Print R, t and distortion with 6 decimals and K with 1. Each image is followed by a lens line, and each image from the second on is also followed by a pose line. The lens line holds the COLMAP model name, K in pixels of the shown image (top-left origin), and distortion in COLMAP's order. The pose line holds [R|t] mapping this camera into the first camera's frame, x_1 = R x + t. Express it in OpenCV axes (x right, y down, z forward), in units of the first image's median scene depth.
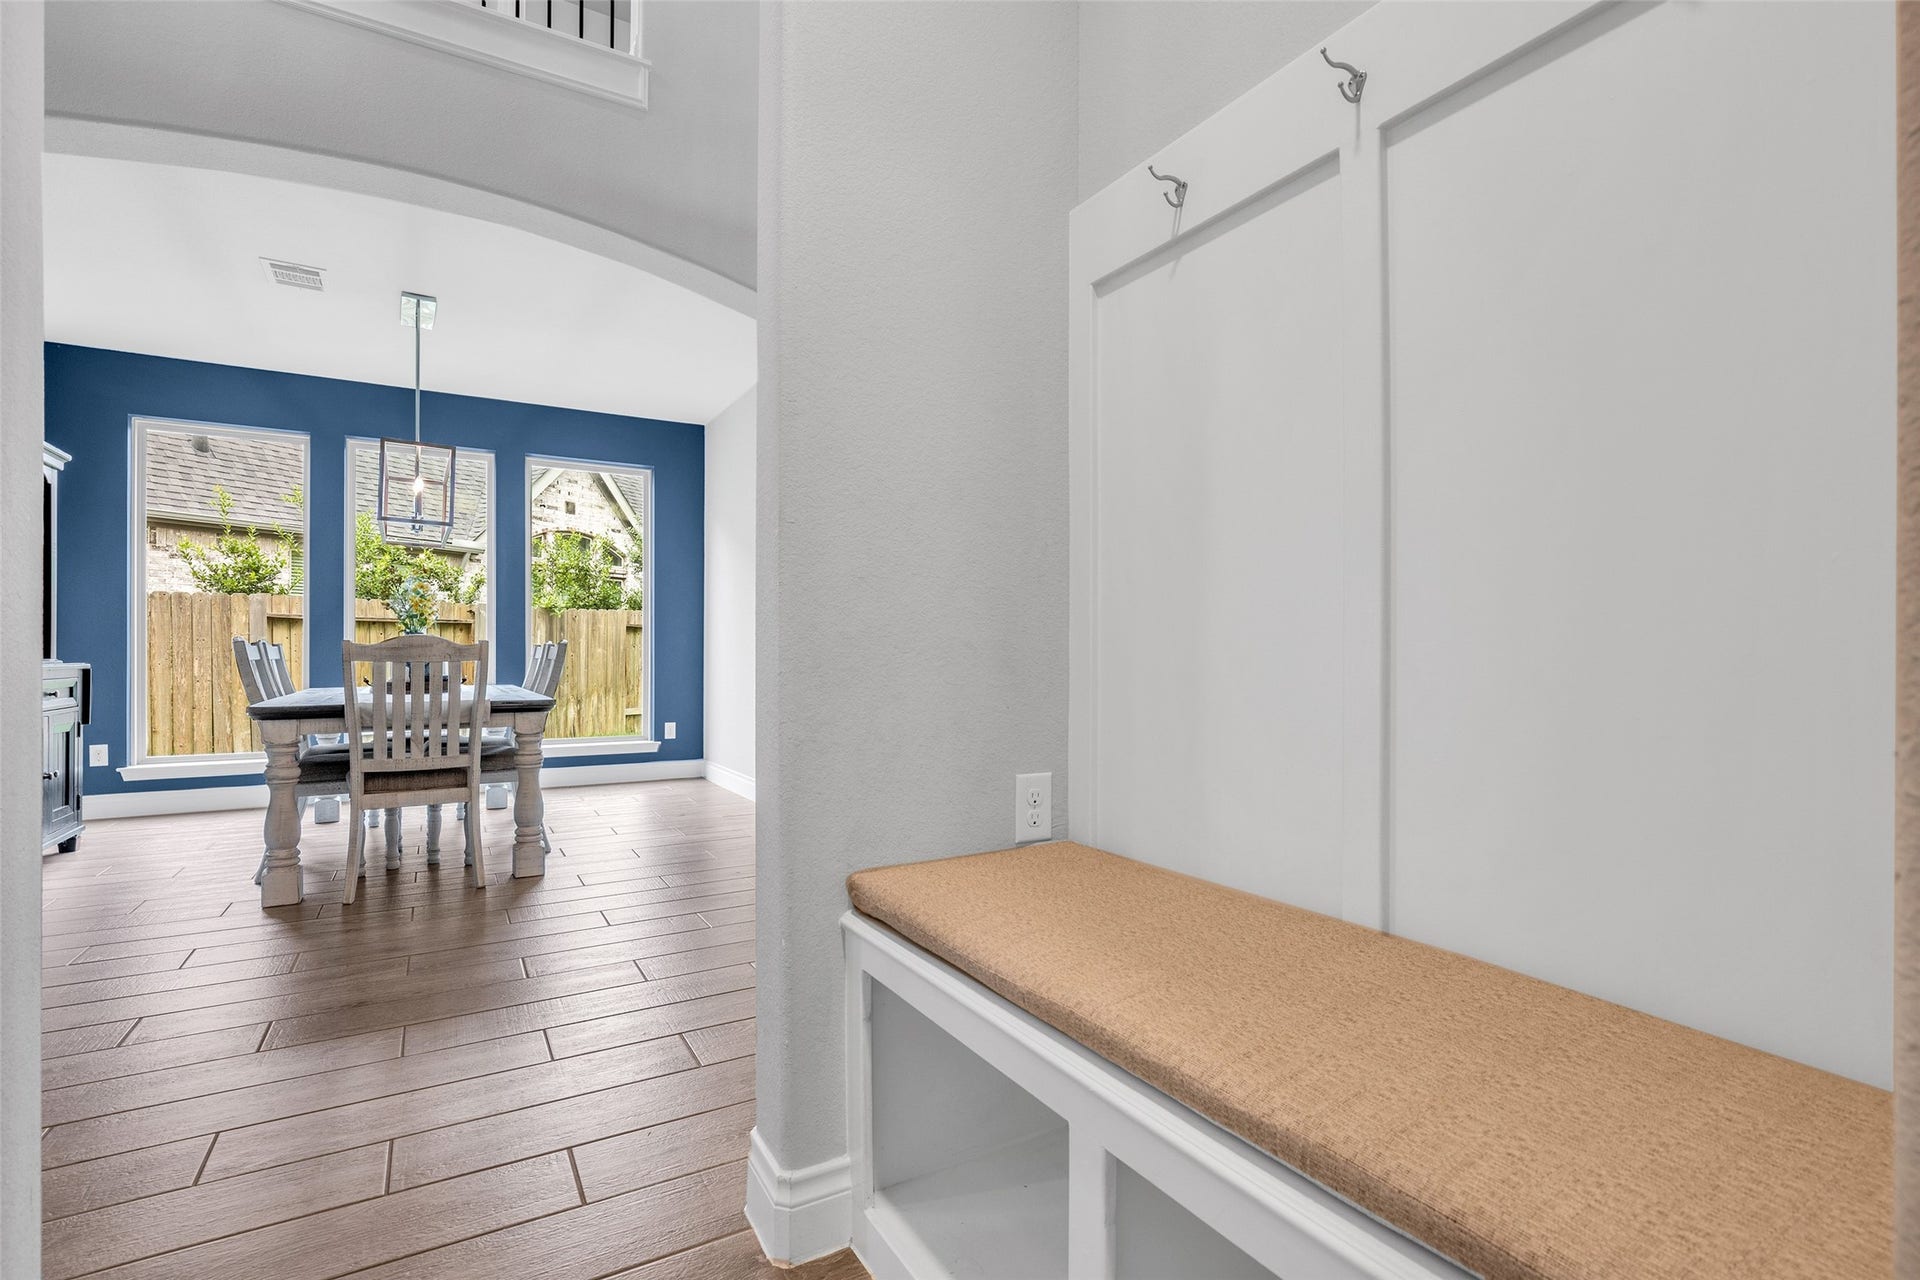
lens RADIAL K [[878.2, 0, 948.7], [0, 878.2, 648.2], [0, 0, 1]] dist [-0.009390, 0.000543]
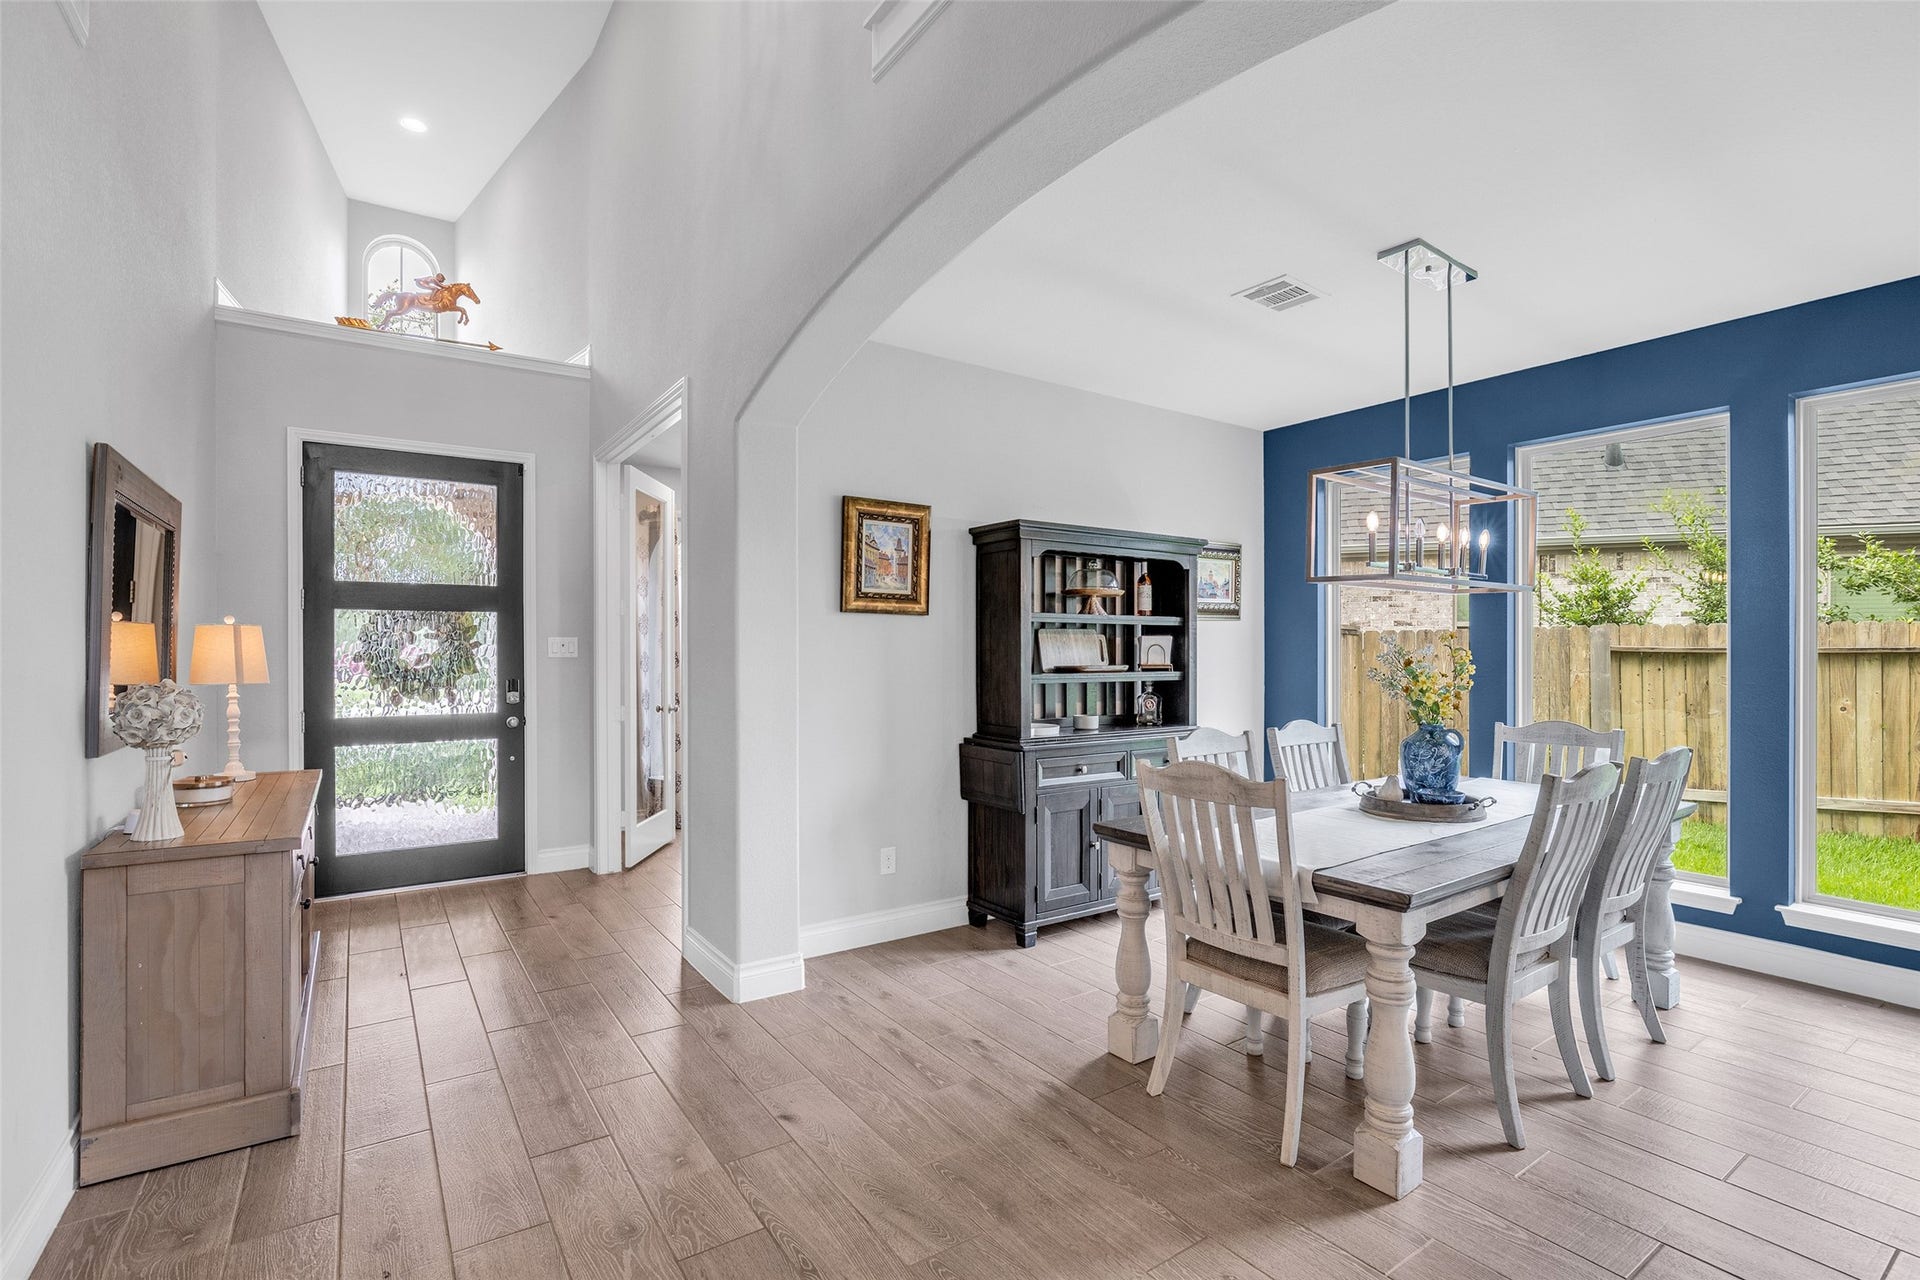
lens RADIAL K [[878.2, 0, 948.7], [0, 878.2, 648.2], [0, 0, 1]] dist [-0.009390, 0.000543]
pose [[0.077763, -0.002261, -0.996969, 0.031699], [0.004065, 0.999990, -0.001951, -0.040570], [0.996964, -0.003901, 0.077772, 0.284846]]
